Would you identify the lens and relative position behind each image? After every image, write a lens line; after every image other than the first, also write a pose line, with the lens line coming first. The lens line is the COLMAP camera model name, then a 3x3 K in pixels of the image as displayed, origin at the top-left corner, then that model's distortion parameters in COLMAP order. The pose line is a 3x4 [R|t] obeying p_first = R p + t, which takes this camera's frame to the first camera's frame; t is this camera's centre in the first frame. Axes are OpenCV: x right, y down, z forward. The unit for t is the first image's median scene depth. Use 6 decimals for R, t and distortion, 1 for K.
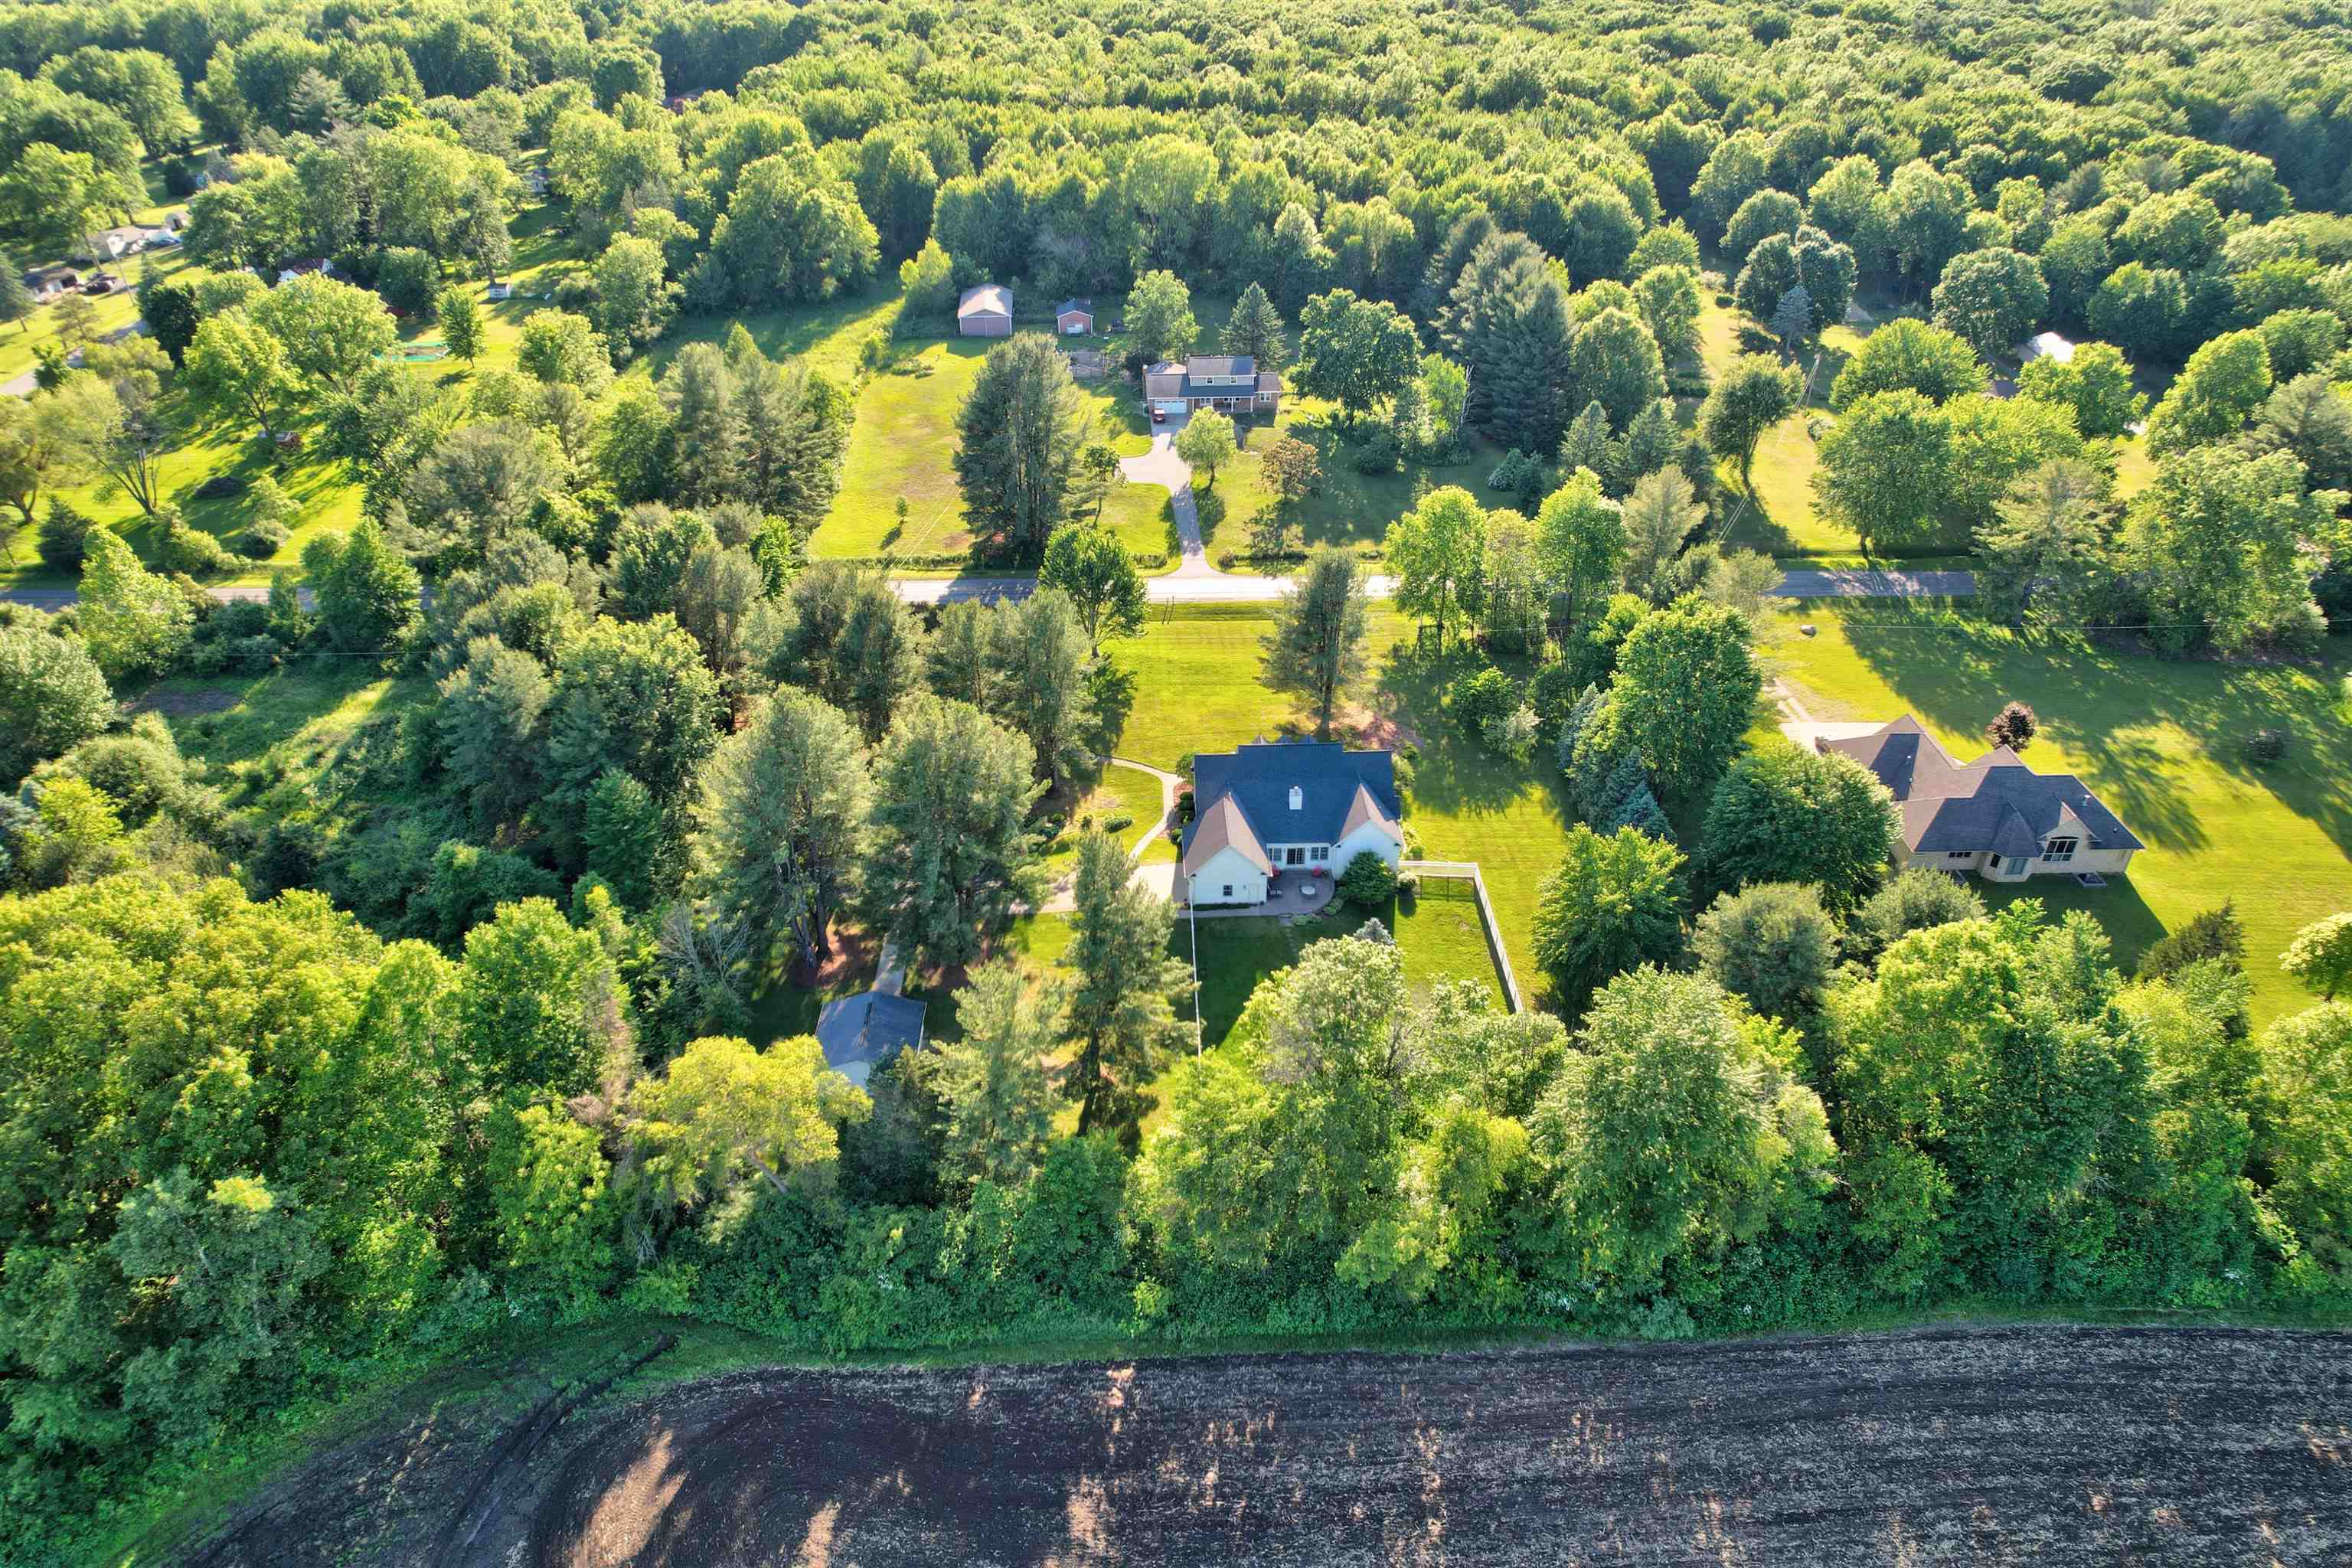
lens RADIAL K [[1517.8, 0, 1176.0], [0, 1517.8, 784.0], [0, 0, 1]] dist [-0.079450, 0.077149]
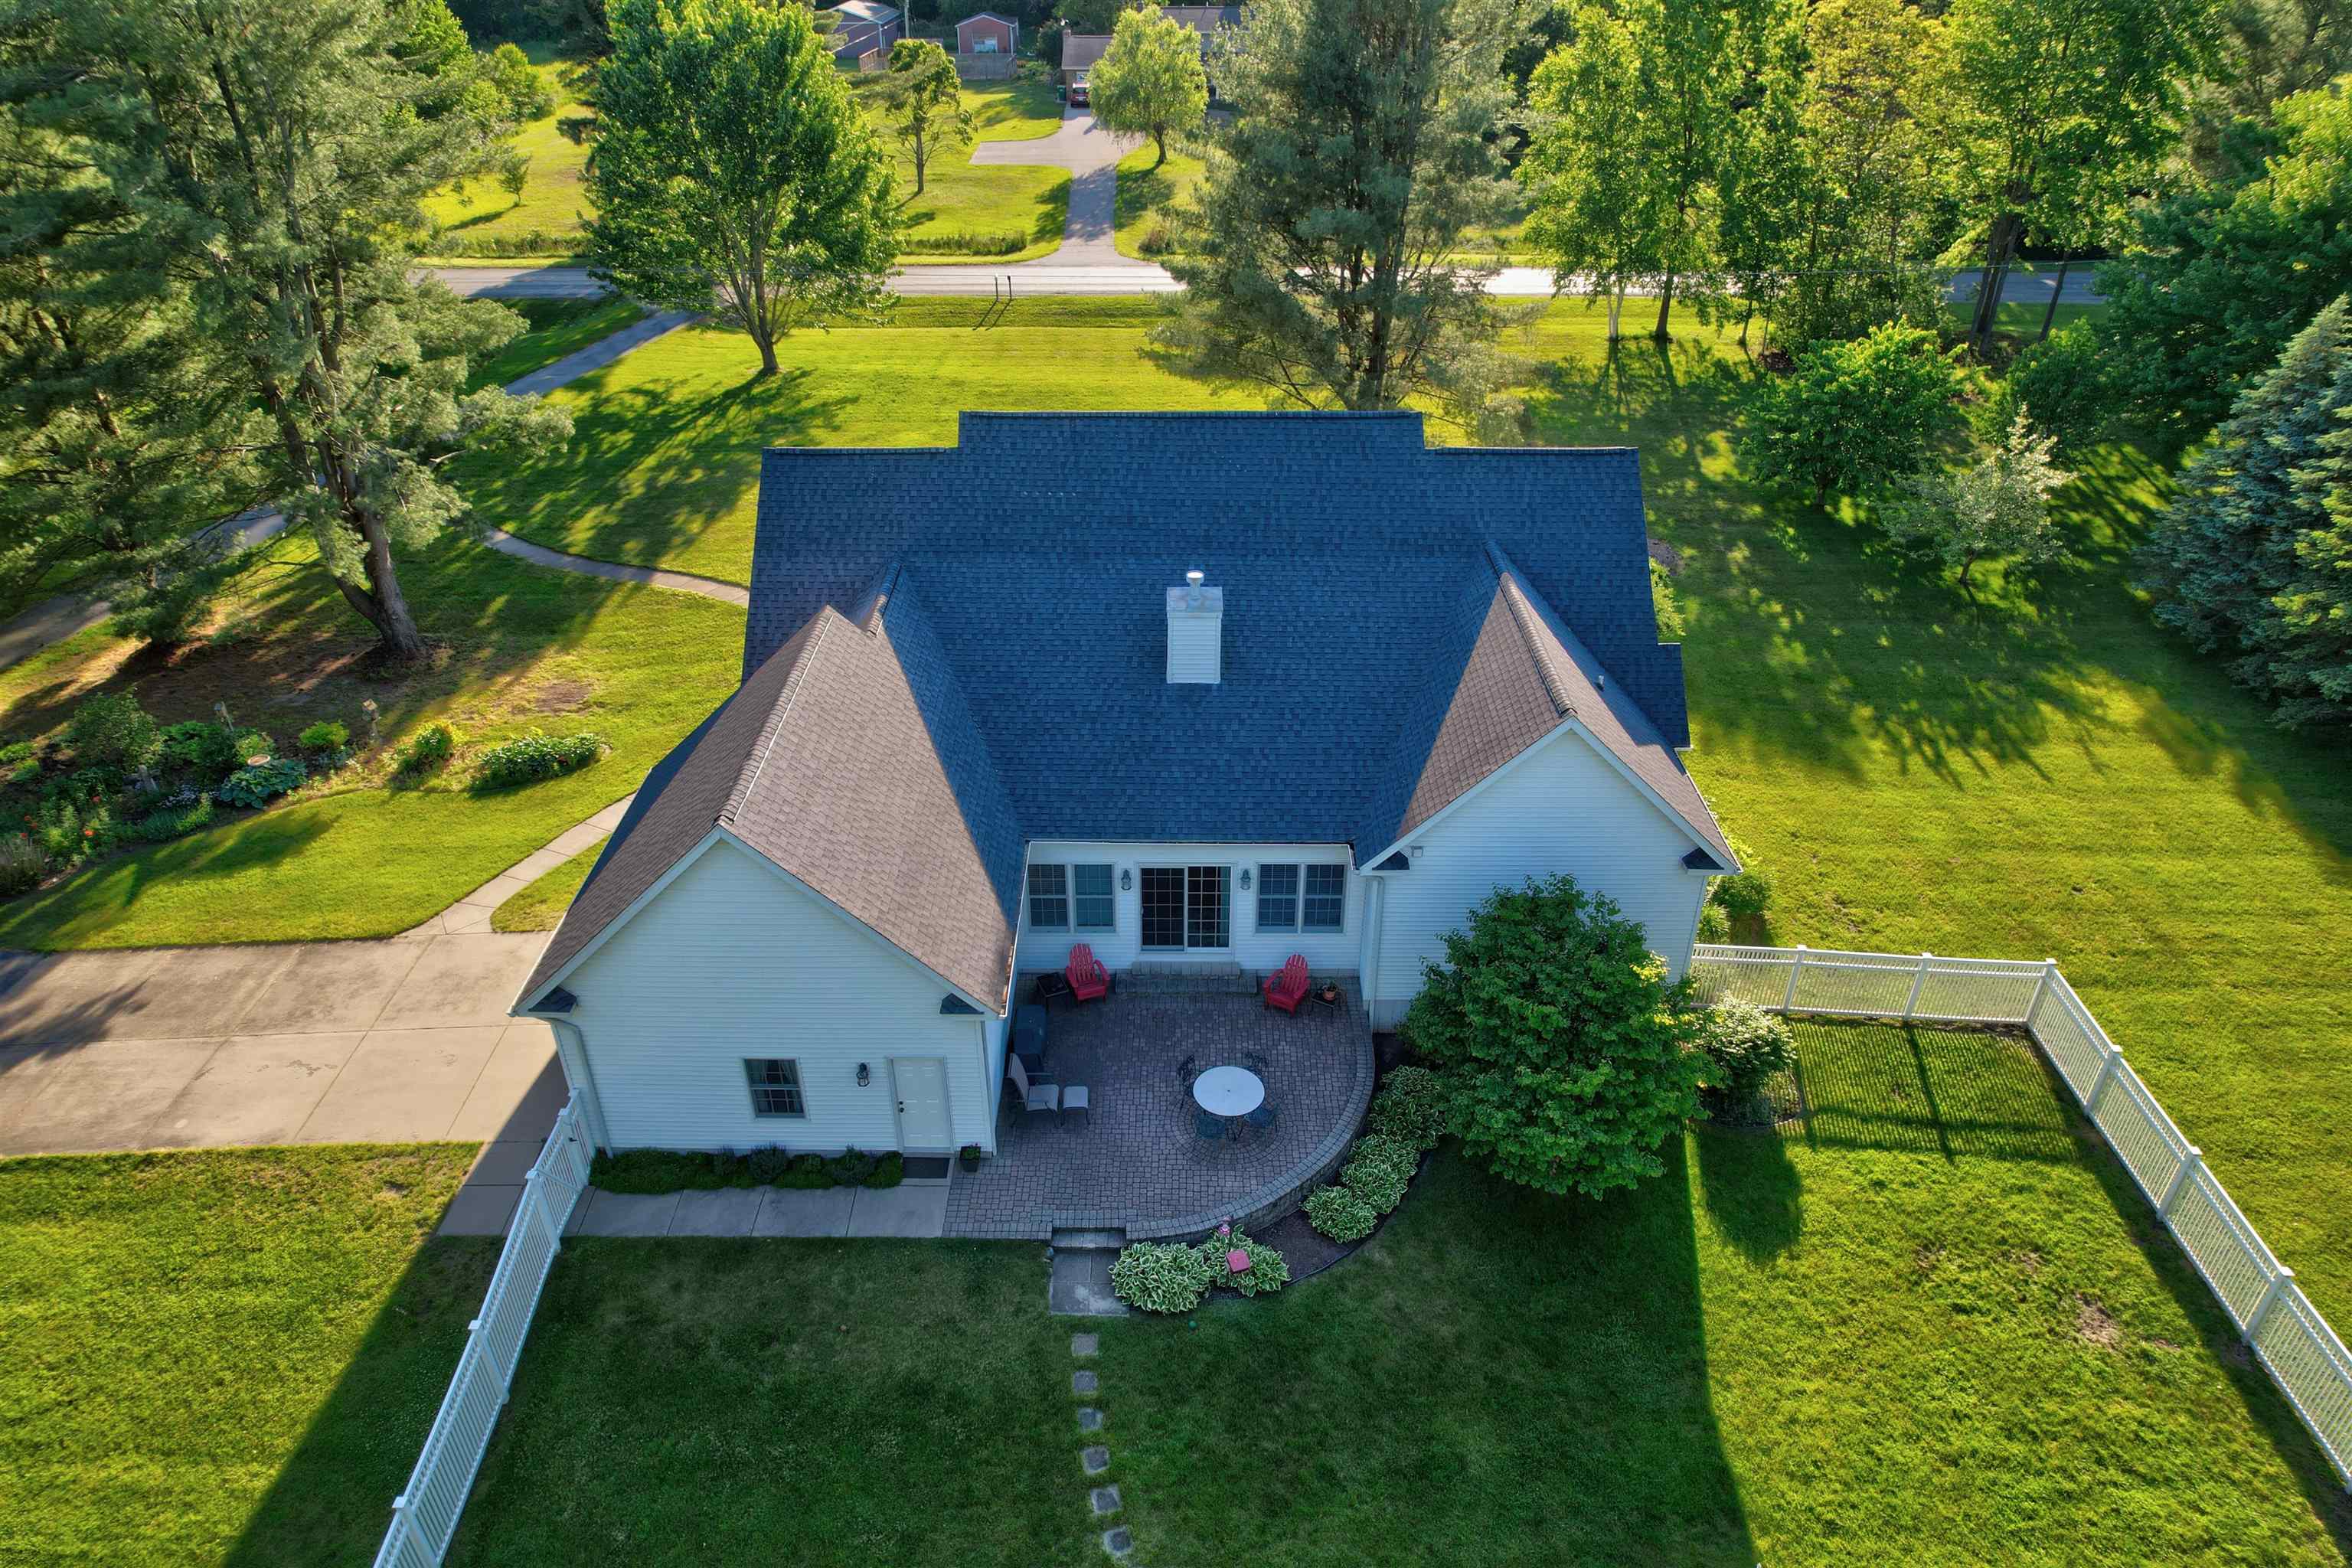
lens RADIAL K [[1517.8, 0, 1176.0], [0, 1517.8, 784.0], [0, 0, 1]] dist [-0.079450, 0.077149]
pose [[0.998988, 0.022673, -0.038853, 0.069648], [-0.023893, 0.999227, -0.031230, 0.030501], [0.038114, 0.032127, 0.998757, 0.648854]]
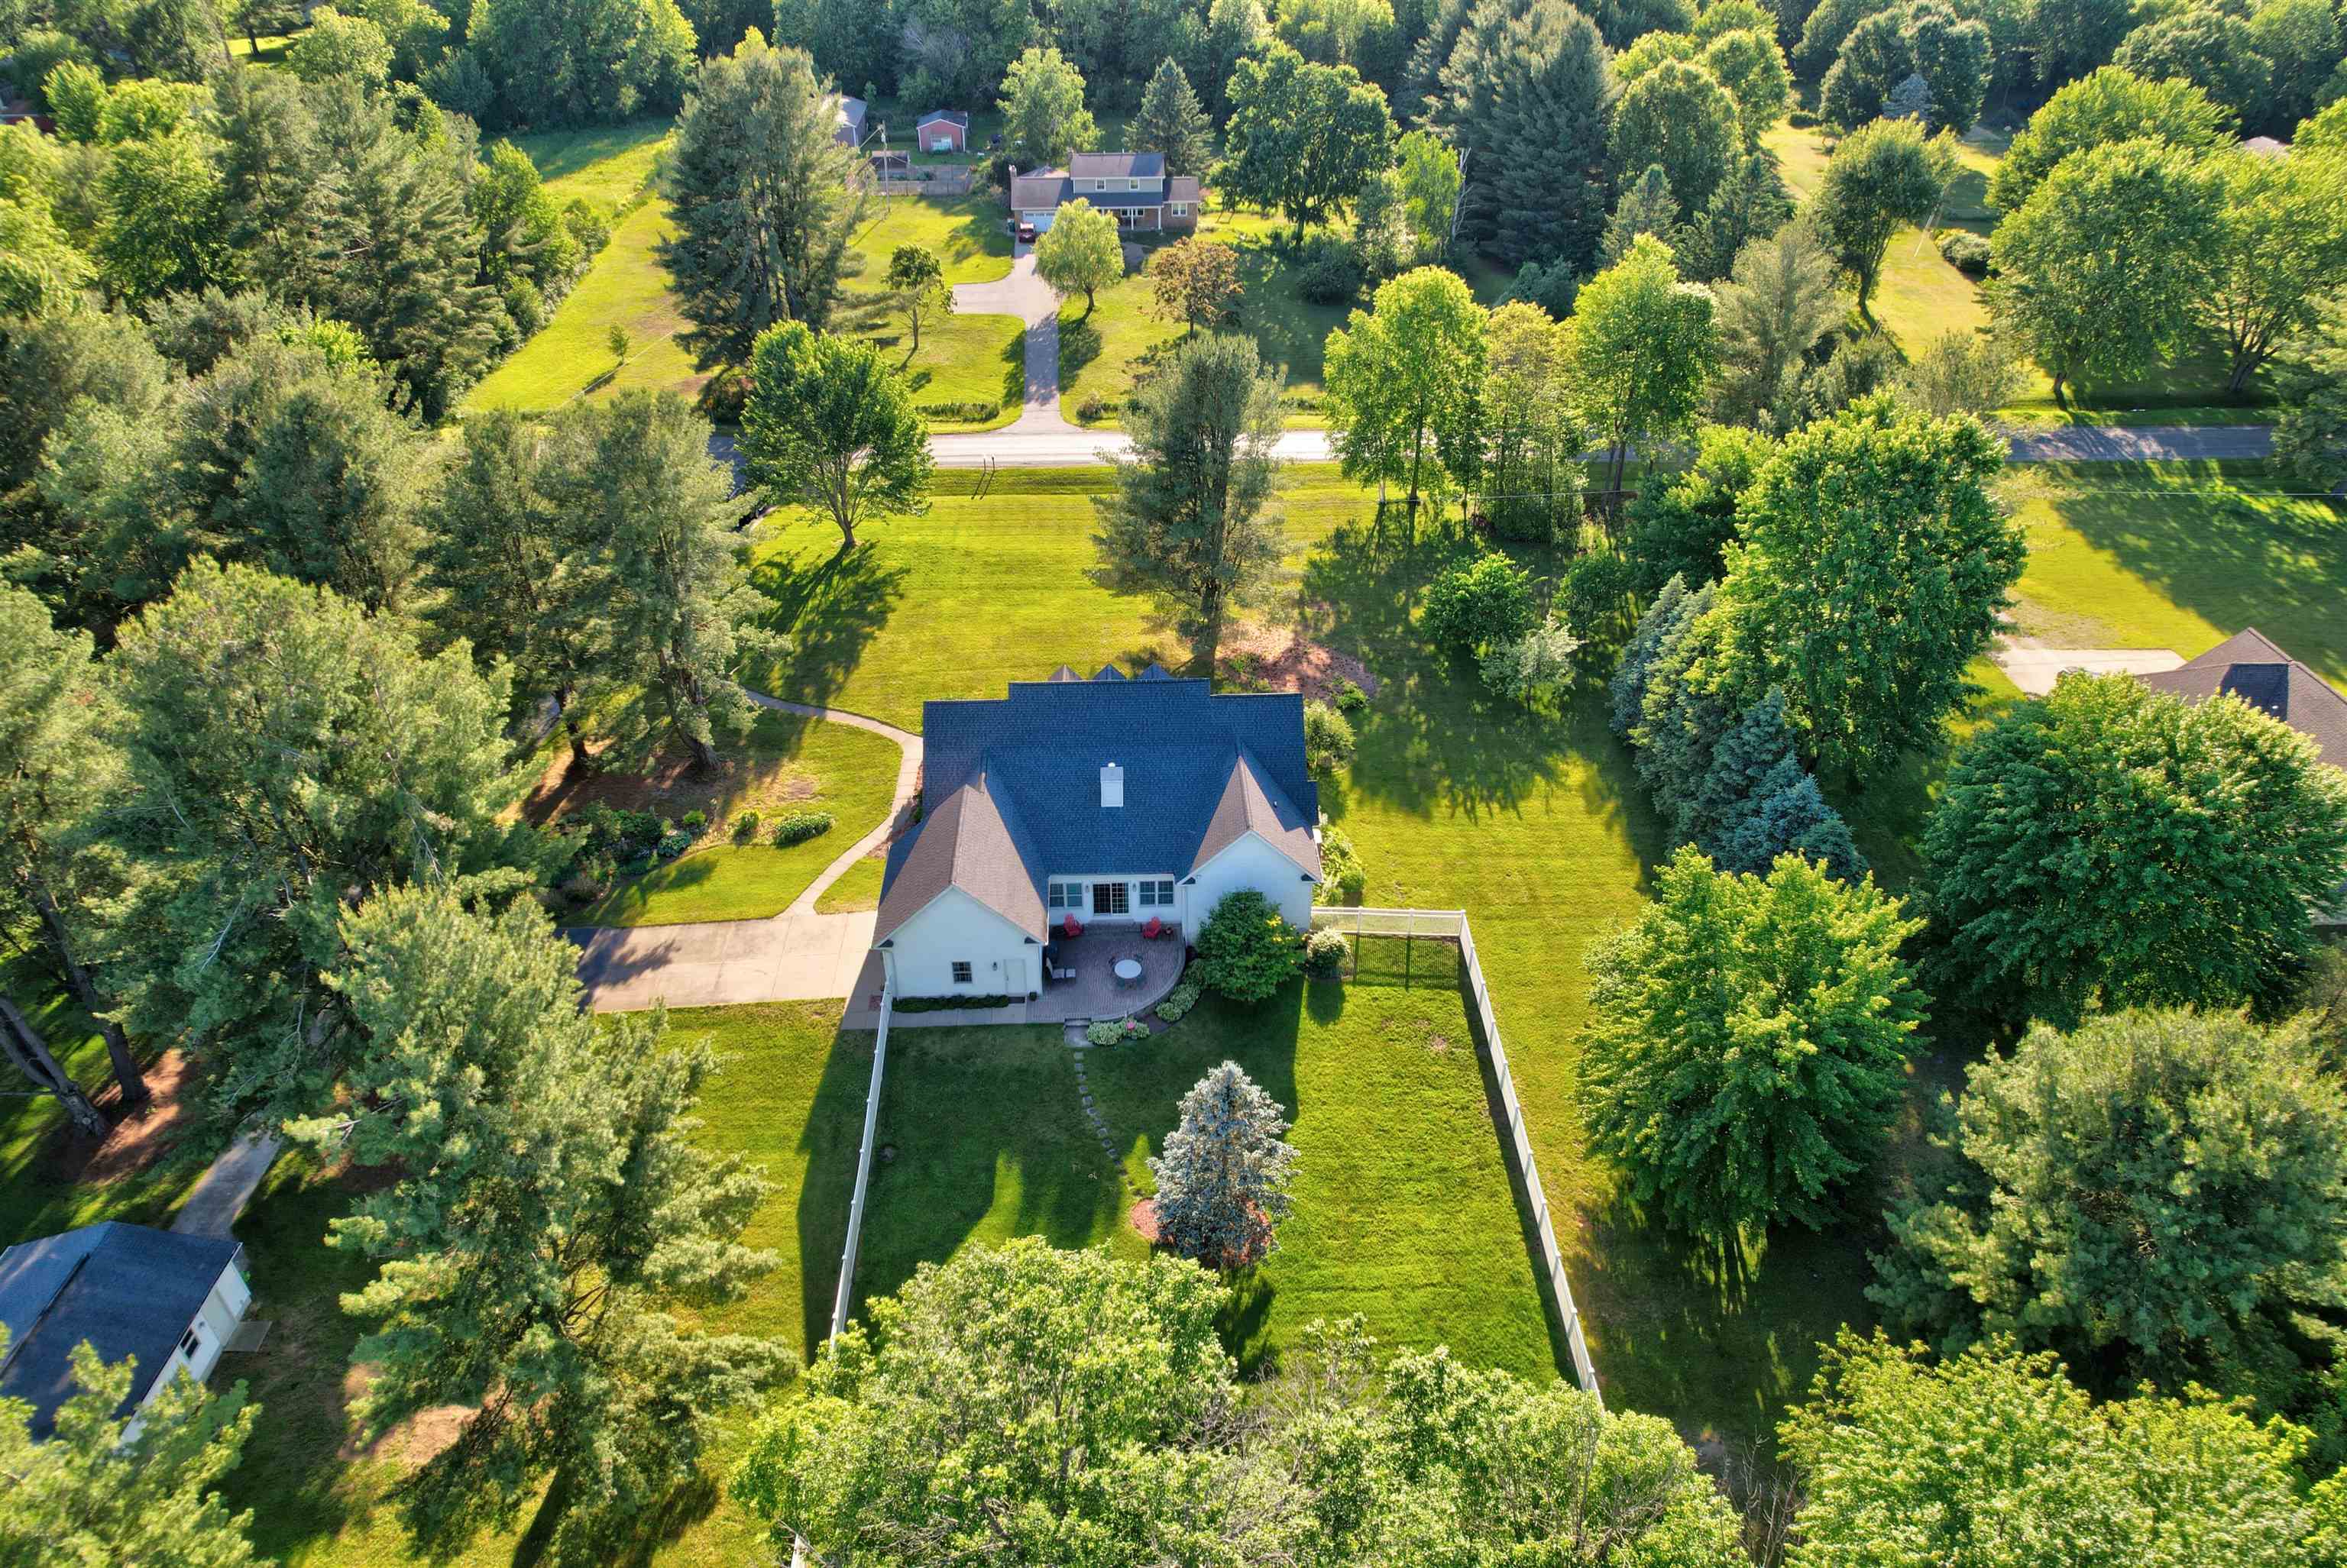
lens RADIAL K [[1514.3, 0, 1173.5], [0, 1514.3, 784.0], [0, 0, 1]] dist [-0.079450, 0.077149]
pose [[0.999996, 0.000794, -0.002788, 0.082905], [-0.000723, 0.999675, 0.025502, -0.003336], [0.002807, -0.025499, 0.999671, 0.399605]]
